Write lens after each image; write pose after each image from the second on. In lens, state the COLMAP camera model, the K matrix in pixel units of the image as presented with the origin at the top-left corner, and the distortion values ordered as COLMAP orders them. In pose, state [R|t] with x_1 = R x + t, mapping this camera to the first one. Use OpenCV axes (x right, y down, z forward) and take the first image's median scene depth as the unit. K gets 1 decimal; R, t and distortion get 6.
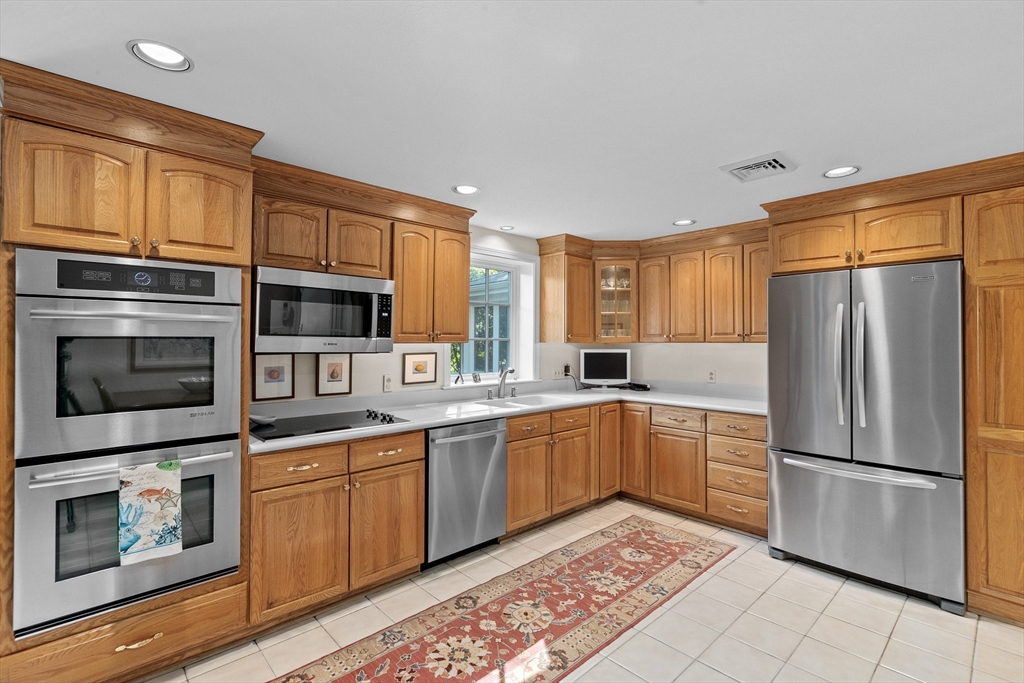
lens RADIAL K [[464.1, 0, 518.3], [0, 464.1, 337.3], [0, 0, 1]] dist [-0.006063, 0.002863]
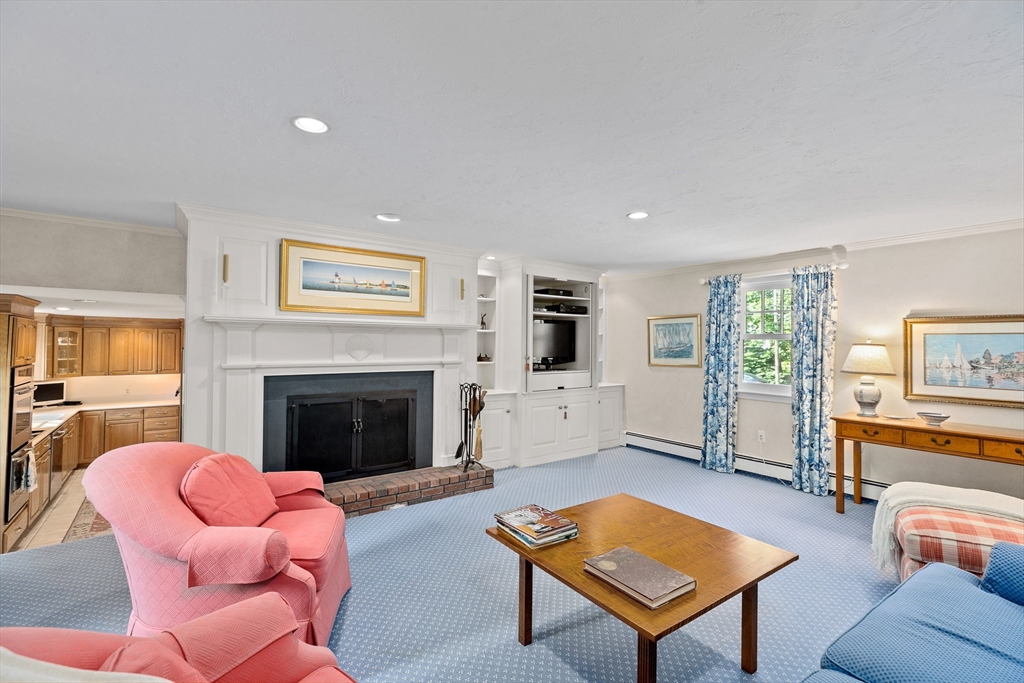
lens RADIAL K [[464.1, 0, 507.4], [0, 464.1, 337.7], [0, 0, 1]] dist [-0.006063, 0.002863]
pose [[0.136820, 0.007582, 0.990567, -1.808546], [-0.018353, 0.999818, -0.005118, -0.224587], [-0.990426, -0.017480, 0.136935, -1.146069]]
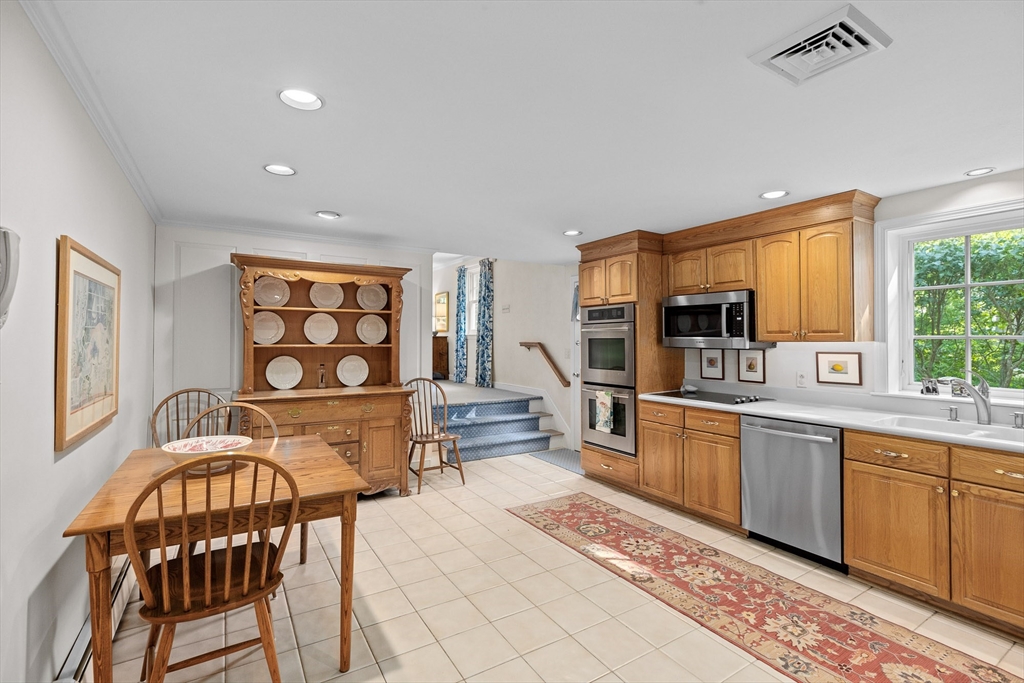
lens RADIAL K [[464.1, 0, 515.4], [0, 464.1, 338.2], [0, 0, 1]] dist [-0.006063, 0.002863]
pose [[-0.186310, -0.008693, -0.982453, 1.023097], [0.005986, 0.999932, -0.009983, 0.012076], [0.982473, -0.007741, -0.186245, 0.624988]]
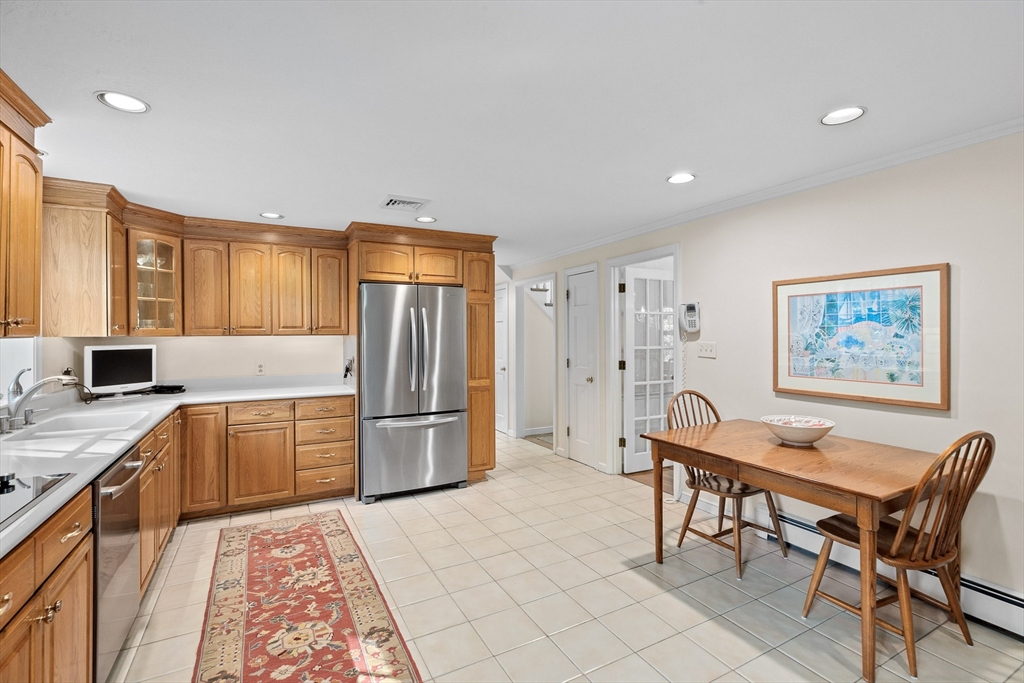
lens RADIAL K [[464.1, 0, 502.7], [0, 464.1, 338.9], [0, 0, 1]] dist [-0.006063, 0.002863]
pose [[0.279408, -0.012698, 0.960088, -0.592760], [-0.005000, 0.999880, 0.014680, 0.001778], [-0.960159, -0.008903, 0.279311, 0.306390]]
